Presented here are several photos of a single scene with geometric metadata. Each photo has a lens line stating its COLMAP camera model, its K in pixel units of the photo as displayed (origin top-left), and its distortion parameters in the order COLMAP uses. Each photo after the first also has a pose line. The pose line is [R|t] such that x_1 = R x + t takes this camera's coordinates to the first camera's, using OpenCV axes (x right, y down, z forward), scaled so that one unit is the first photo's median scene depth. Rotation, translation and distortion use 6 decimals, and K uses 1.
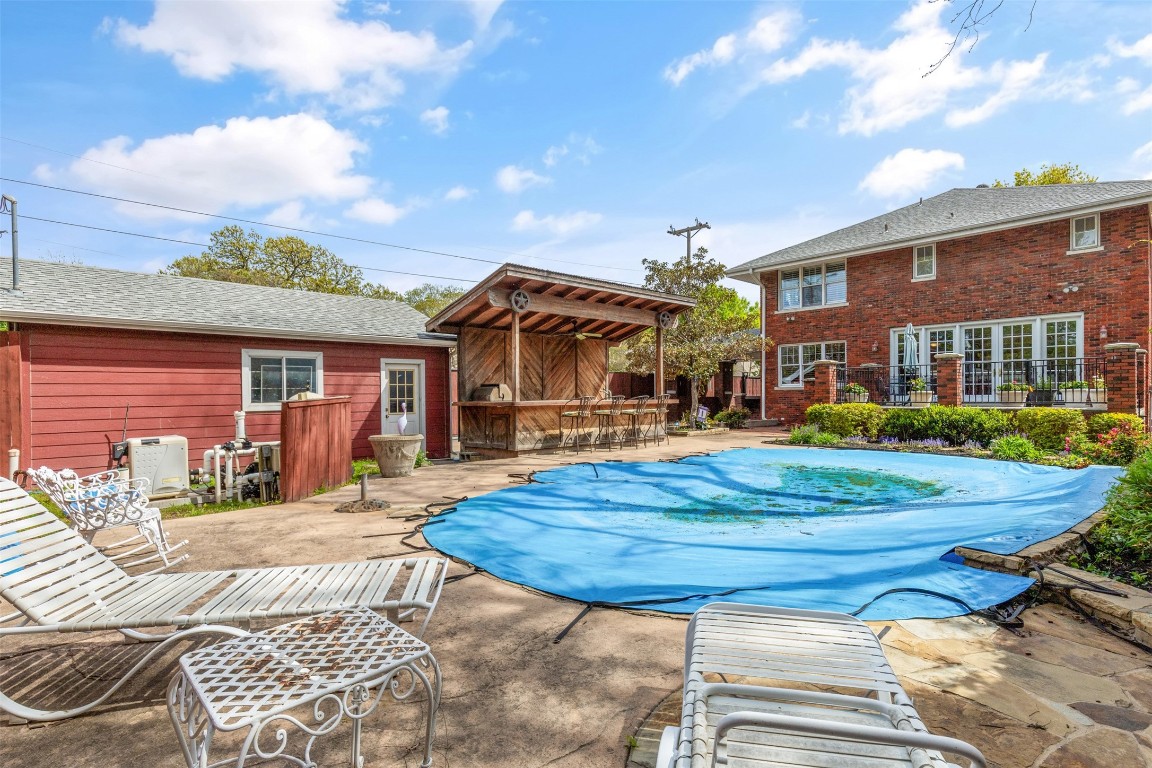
lens RADIAL K [[564.1, 0, 581.1], [0, 564.1, 396.0], [0, 0, 1]] dist [0.013538, -0.000059]
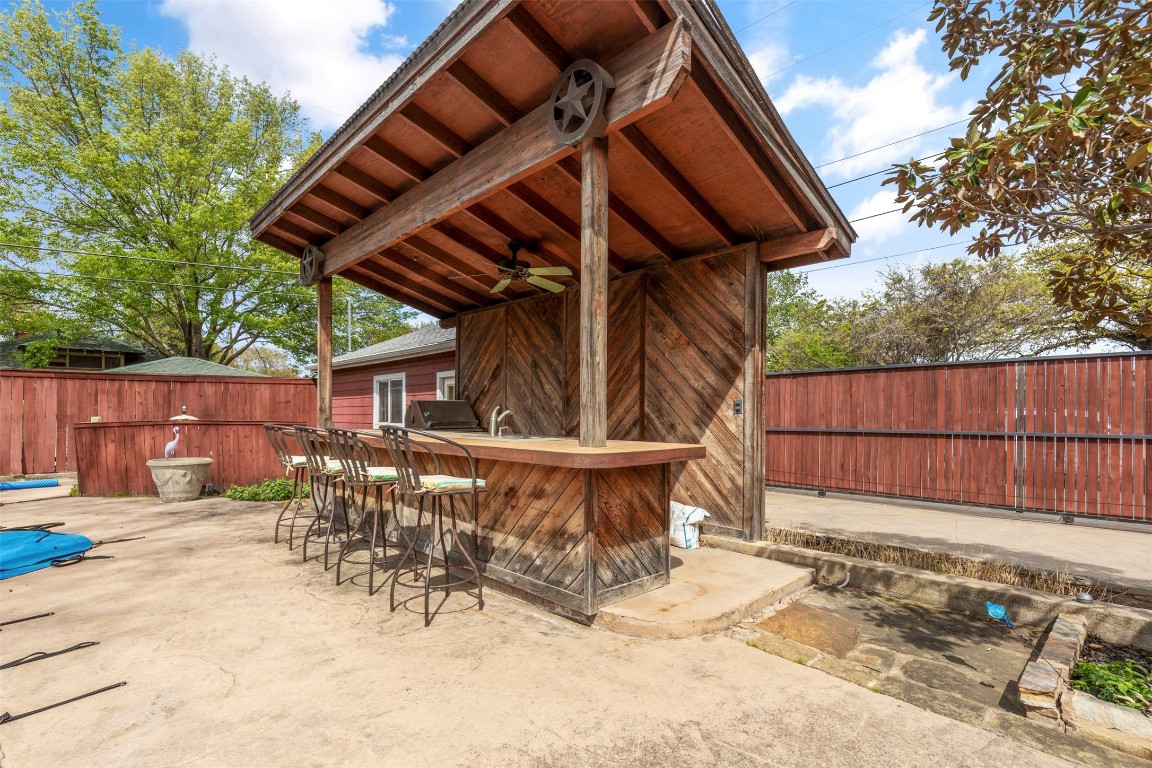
lens RADIAL K [[533.0, 0, 570.4], [0, 533.0, 418.2], [0, 0, 1]] dist [0.005020, 0.000484]
pose [[0.003249, 0.009537, -0.999949, 0.381554], [-0.007881, 0.999924, 0.009511, -0.007576], [0.999964, 0.007850, 0.003324, 1.049014]]
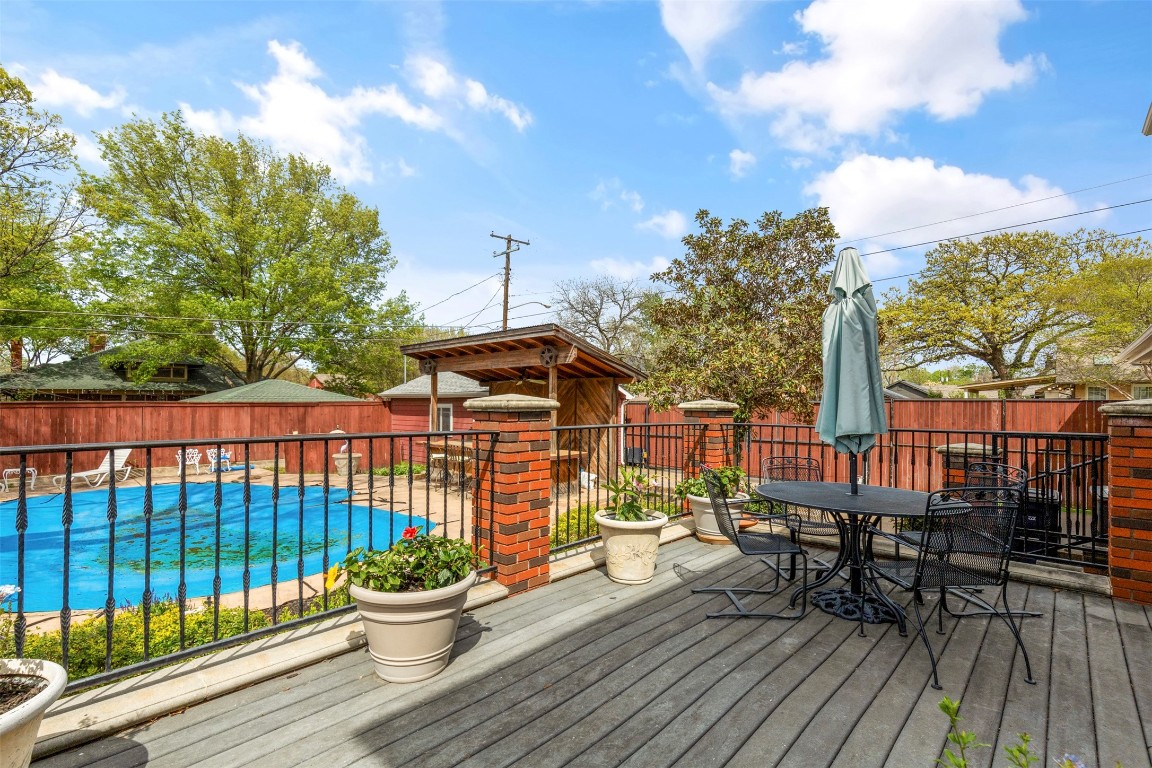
lens RADIAL K [[528.9, 0, 574.8], [0, 528.9, 402.7], [0, 0, 1]] dist [0.006876, 0.000571]
pose [[0.053794, 0.005936, -0.998534, 0.947495], [-0.007251, 0.999958, 0.005554, -0.074829], [0.998526, 0.006941, 0.053835, 1.049727]]
